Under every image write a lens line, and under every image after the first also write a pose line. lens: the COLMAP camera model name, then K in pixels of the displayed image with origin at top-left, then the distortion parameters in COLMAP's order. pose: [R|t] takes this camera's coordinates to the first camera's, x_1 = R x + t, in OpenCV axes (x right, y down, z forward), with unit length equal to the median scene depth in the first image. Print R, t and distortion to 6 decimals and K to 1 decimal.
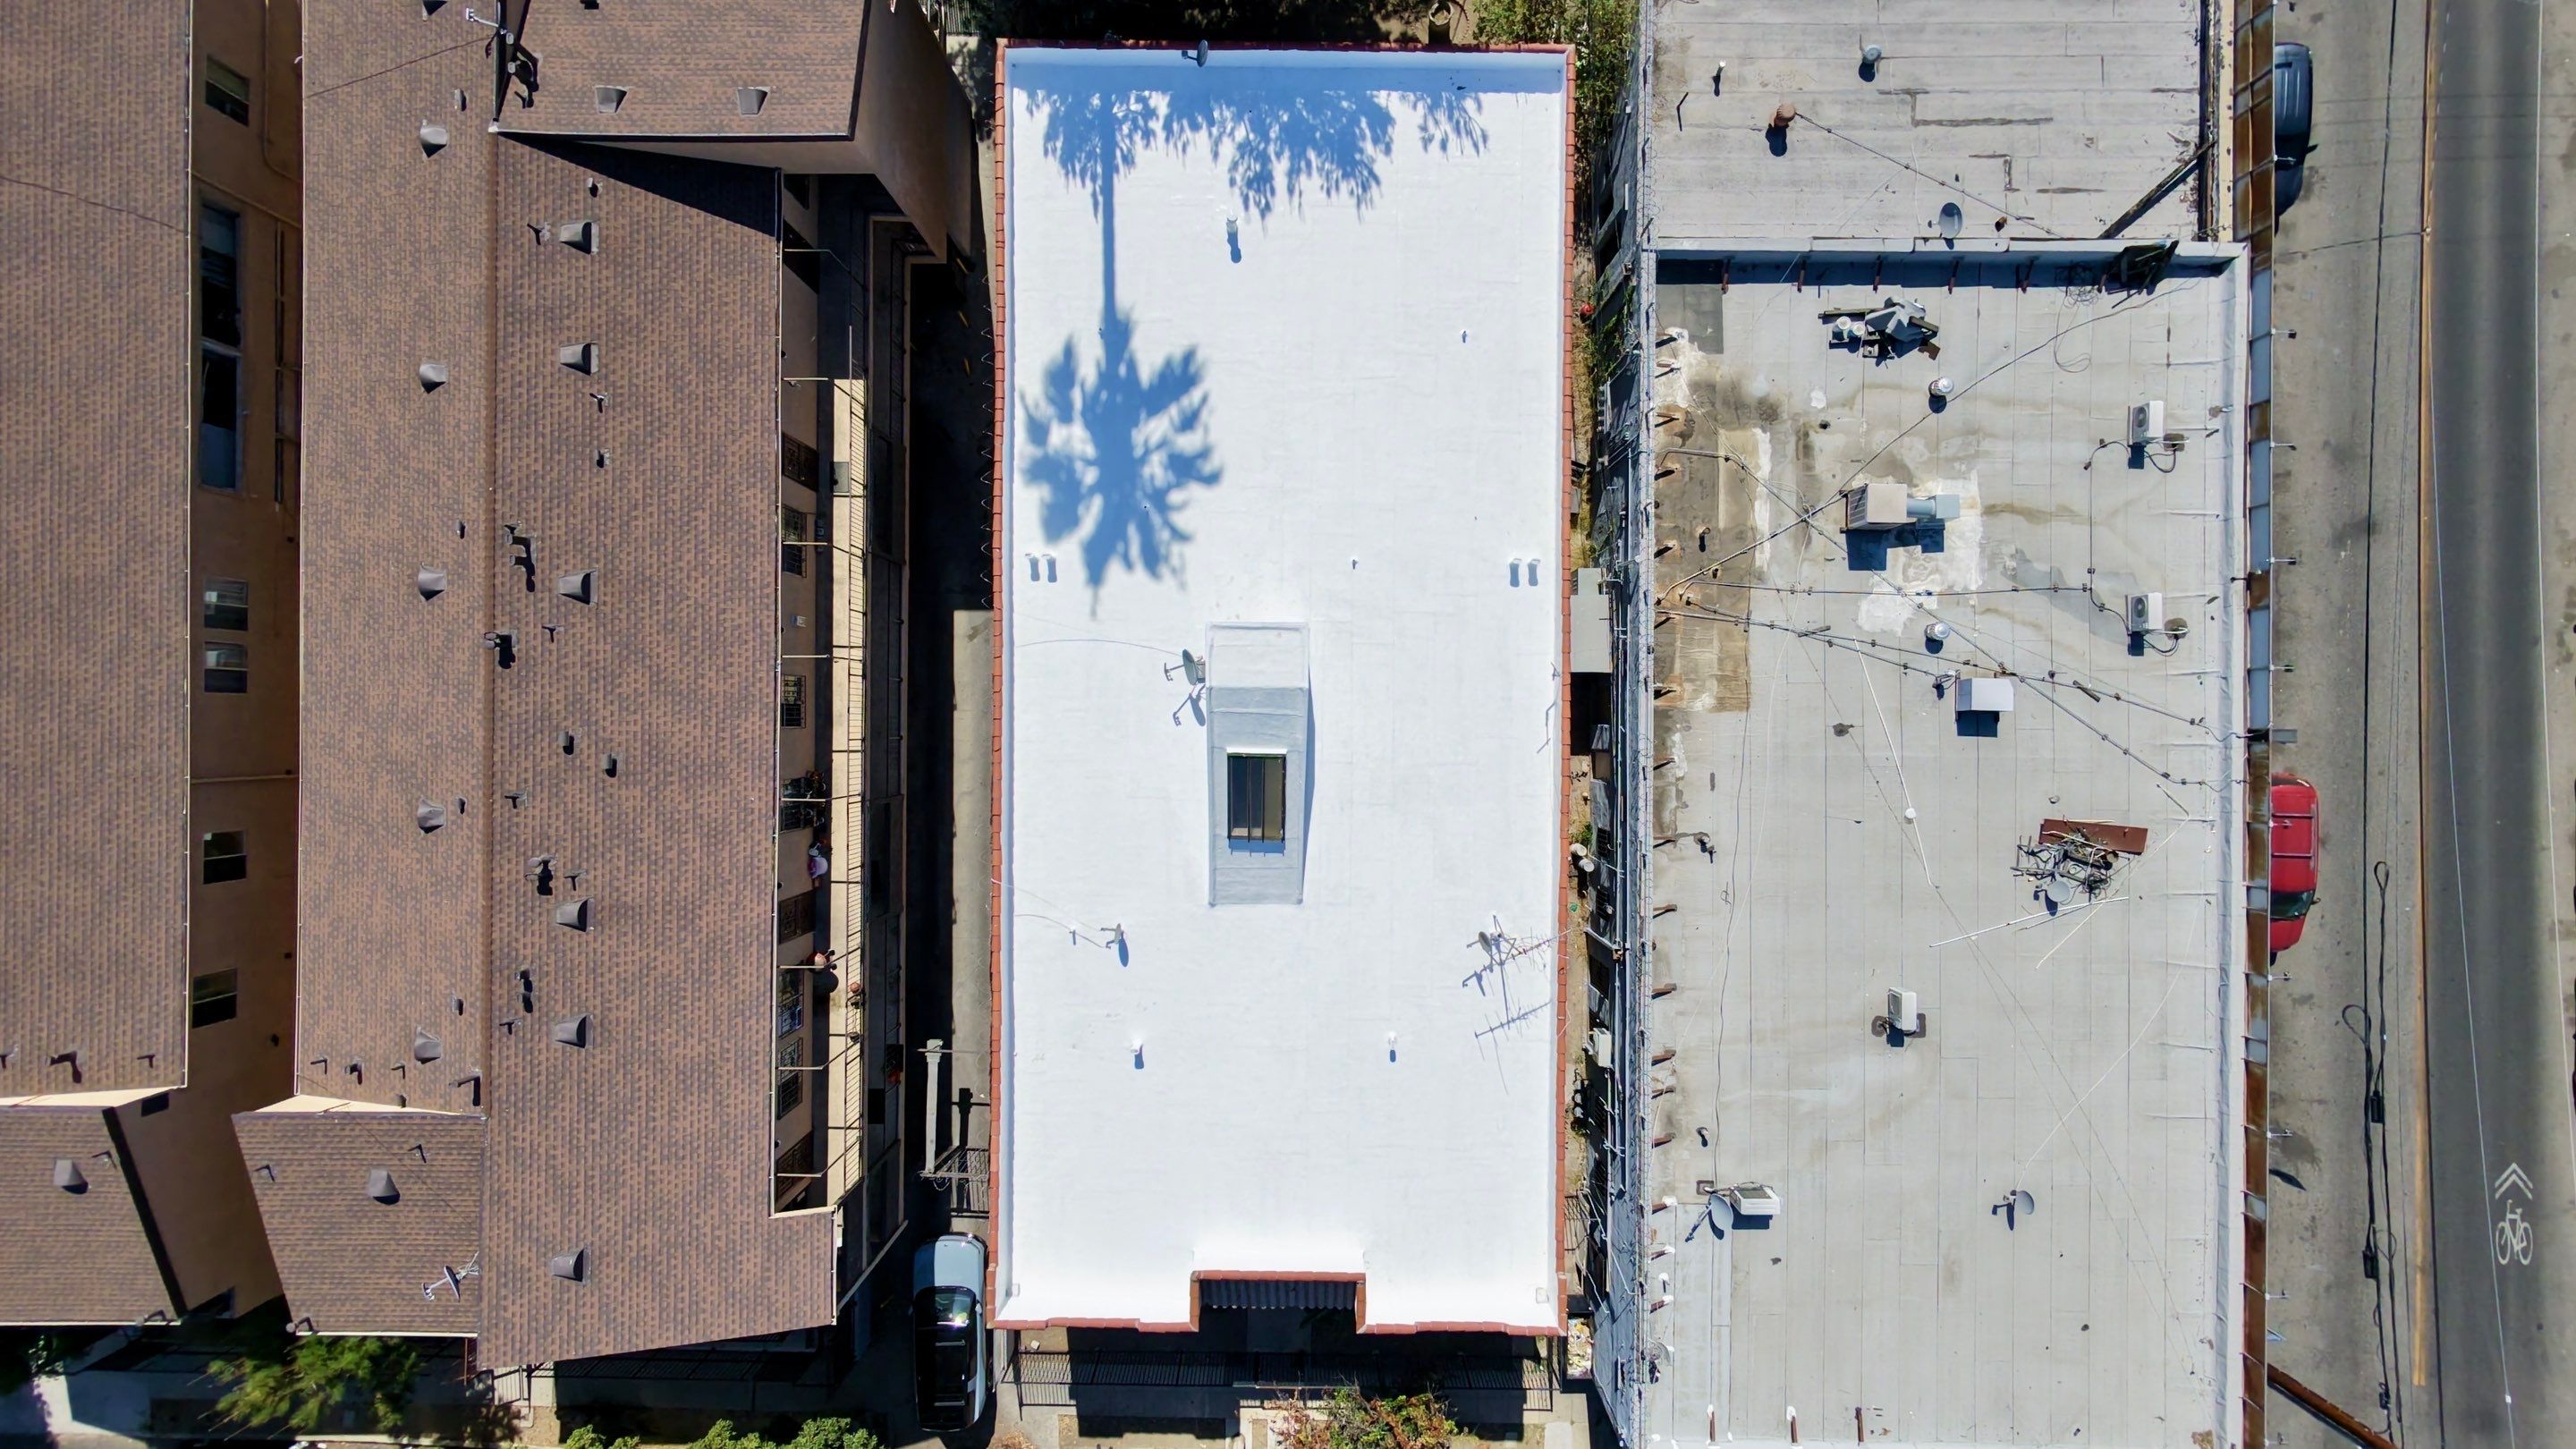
lens RADIAL K [[1230.2, 0, 1288.0], [0, 1230.2, 724.5], [0, 0, 1]] dist [0.000683, 0.001896]
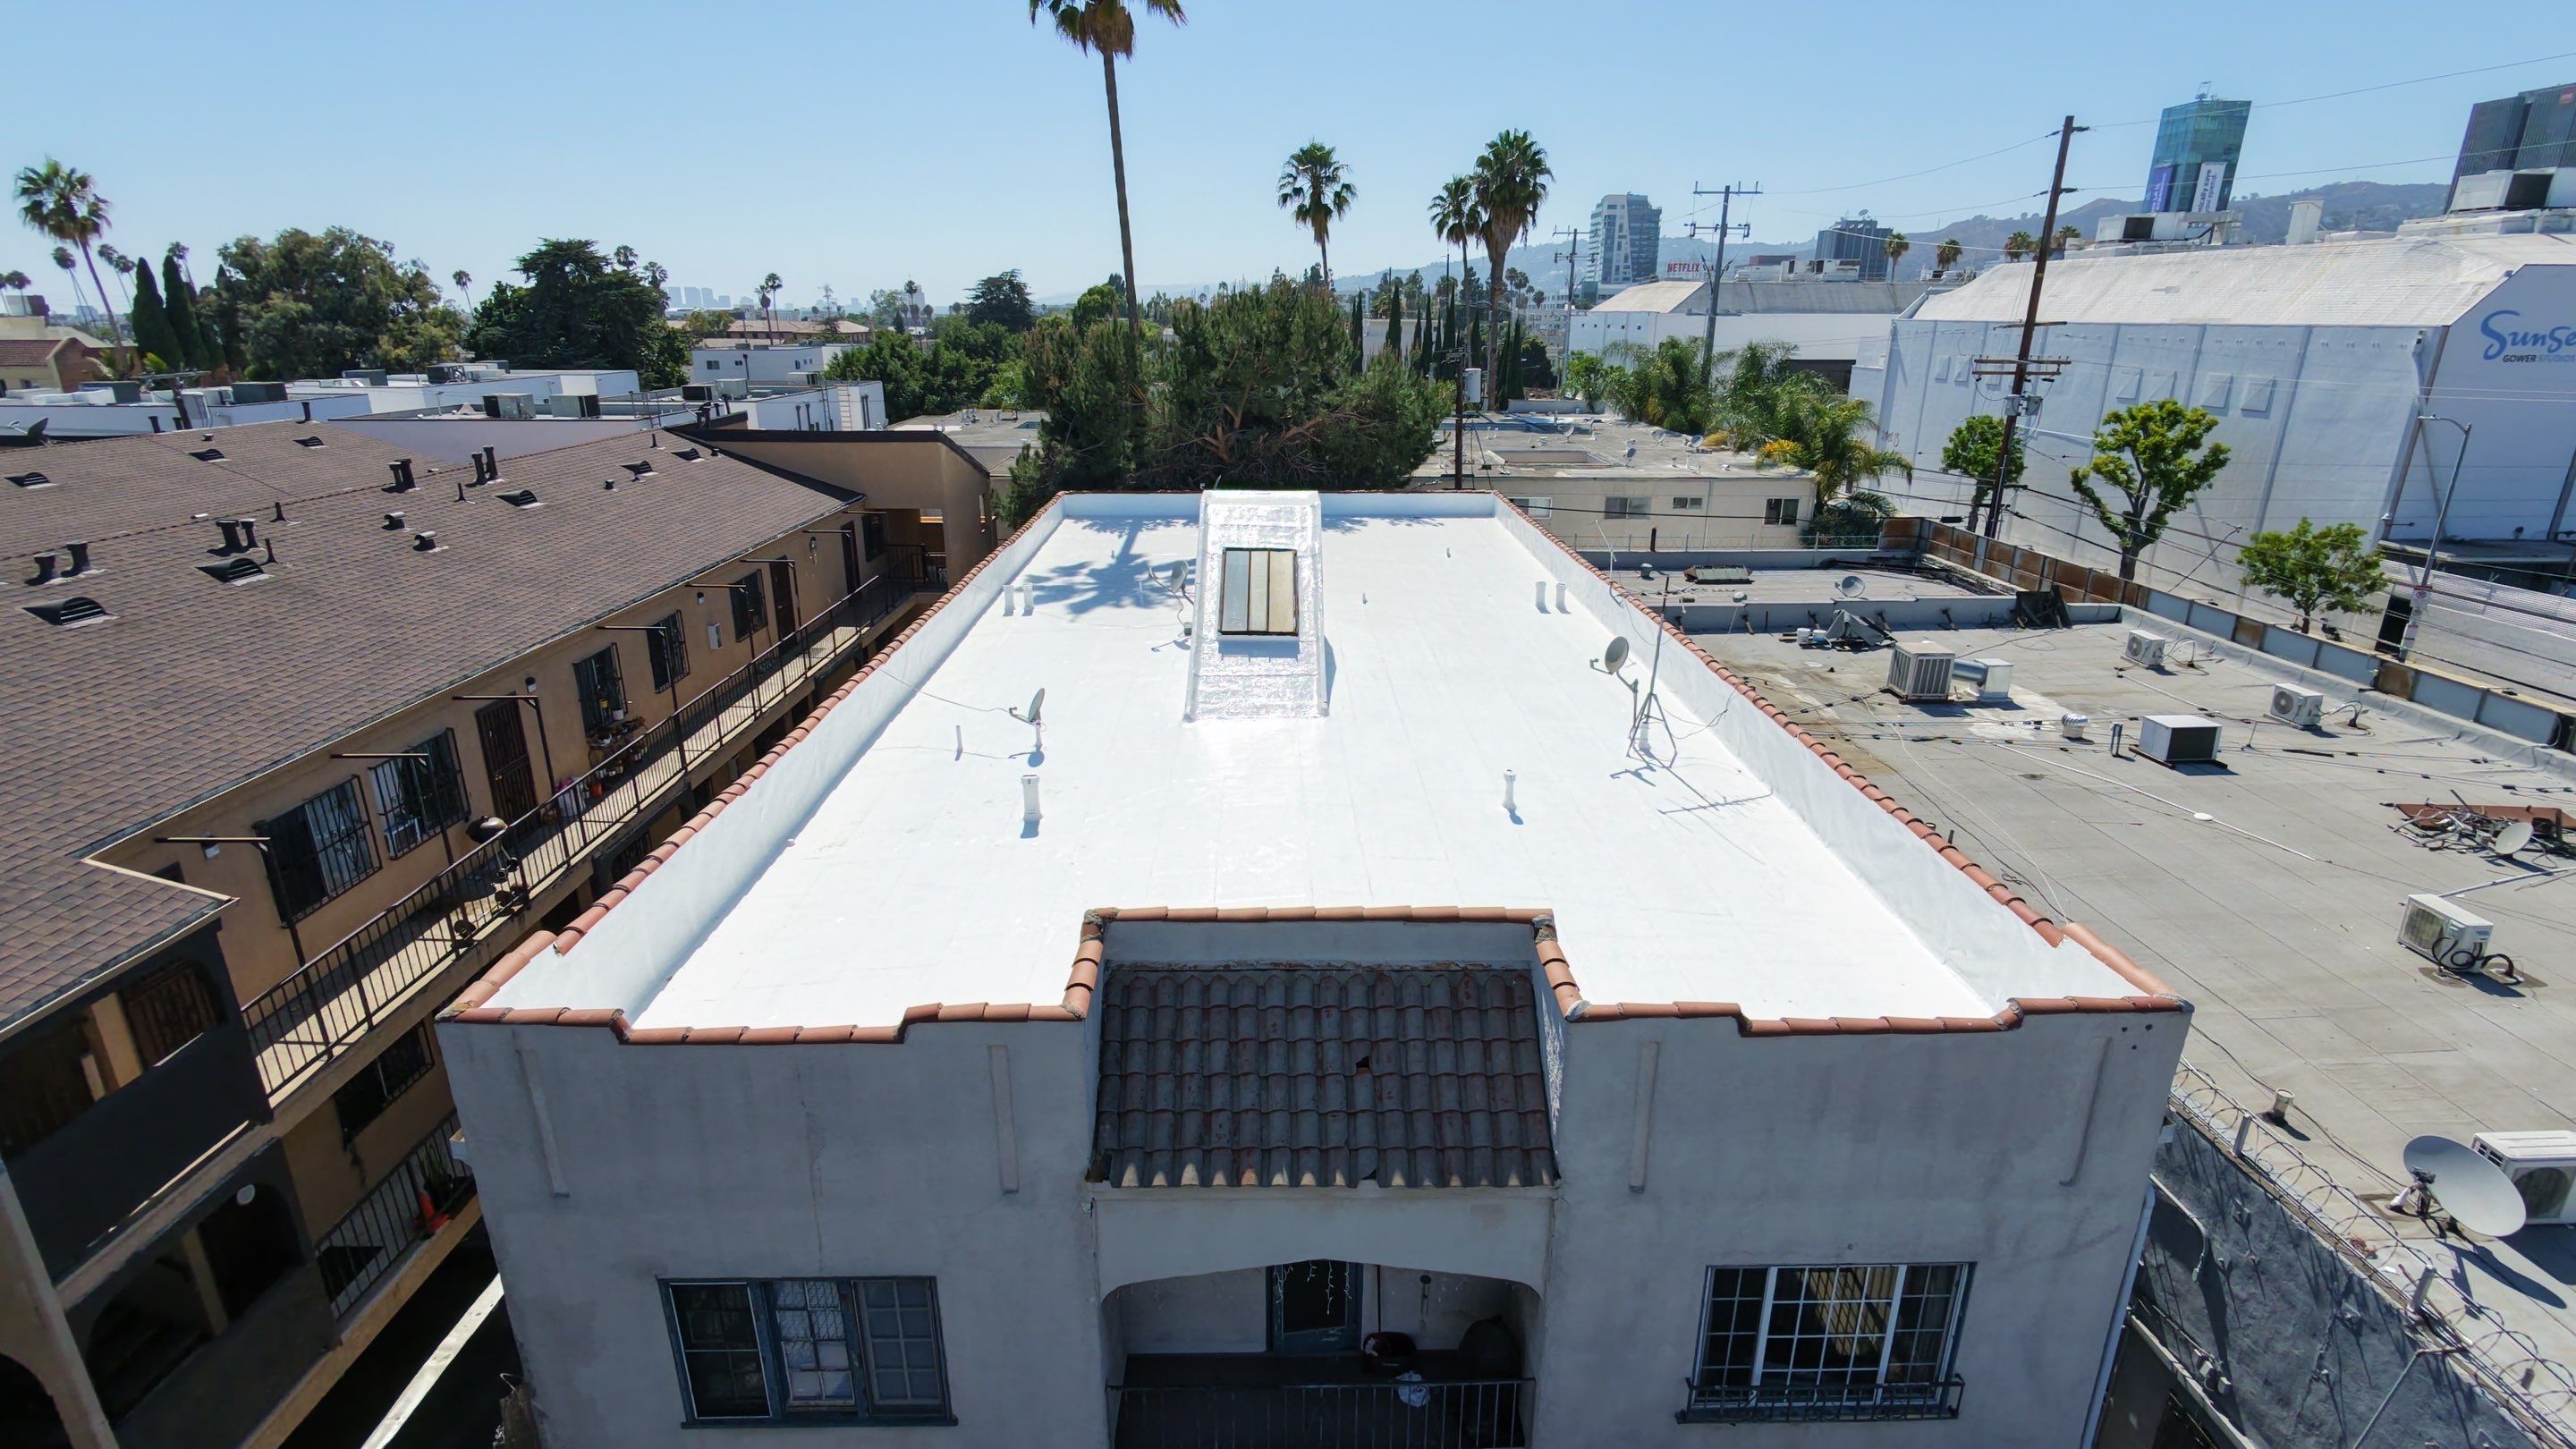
lens RADIAL K [[1230.2, 0, 1288.0], [0, 1230.2, 724.5], [0, 0, 1]] dist [0.000683, 0.001896]
pose [[0.999675, -0.004641, 0.025080, -0.024289], [0.025257, 0.317097, -0.948057, 0.712287], [-0.003553, 0.948382, 0.317111, 0.749426]]
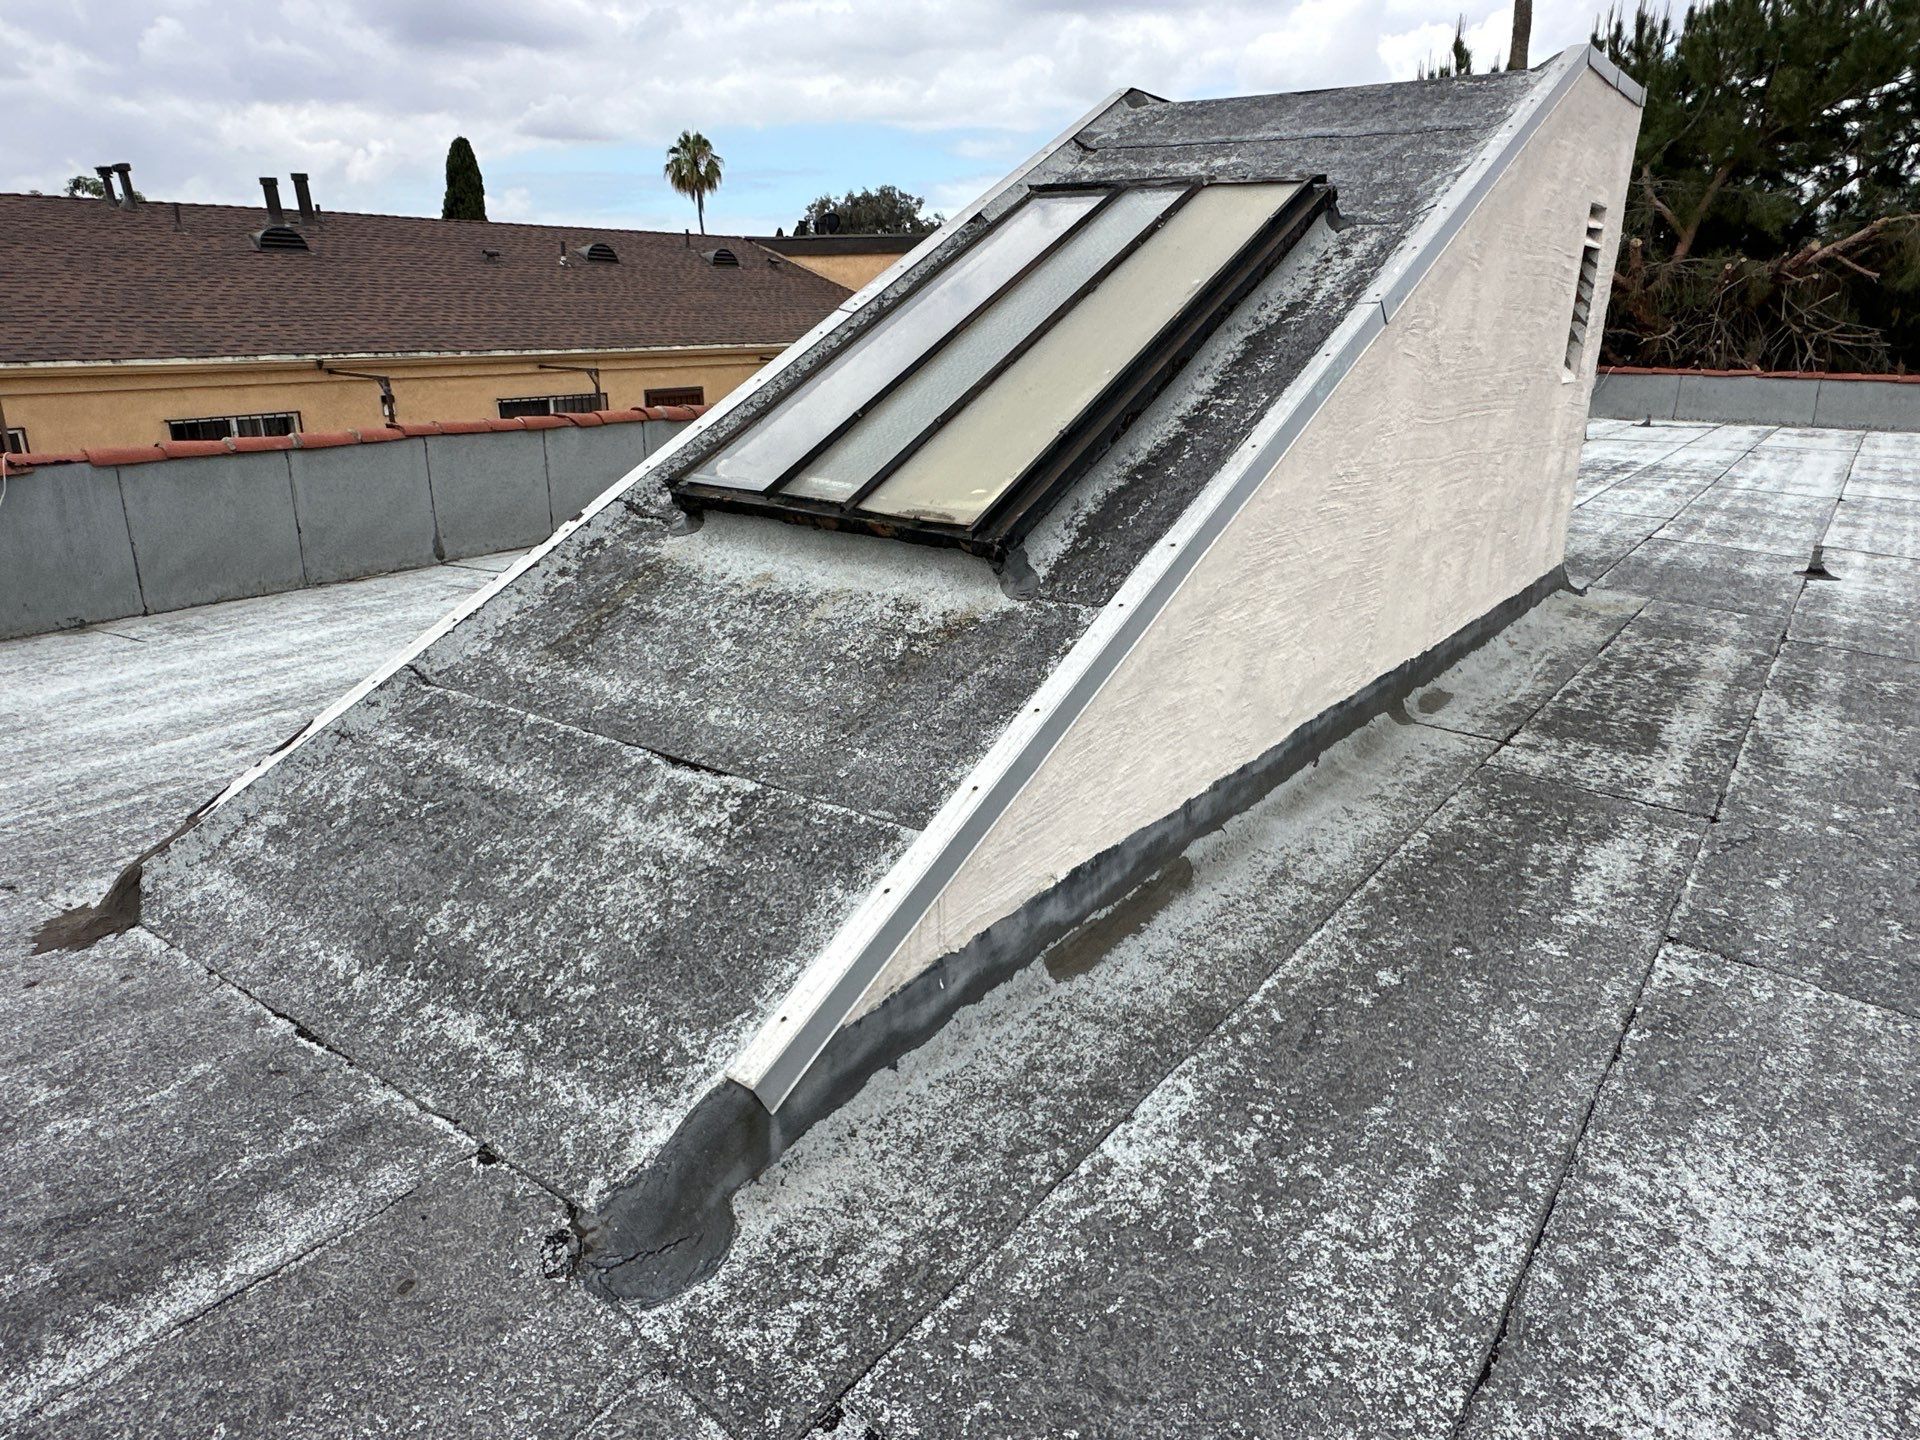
lens RADIAL K [[1206.4, 0, 960.0], [0, 1206.4, 720.0], [0, 0, 1]] dist [-0.004550, 0.002576]
pose [[0.803323, 0.195437, -0.562562, 0.055425], [-0.595520, 0.255264, -0.761706, 0.165065], [-0.005263, 0.946913, 0.321446, 0.892601]]
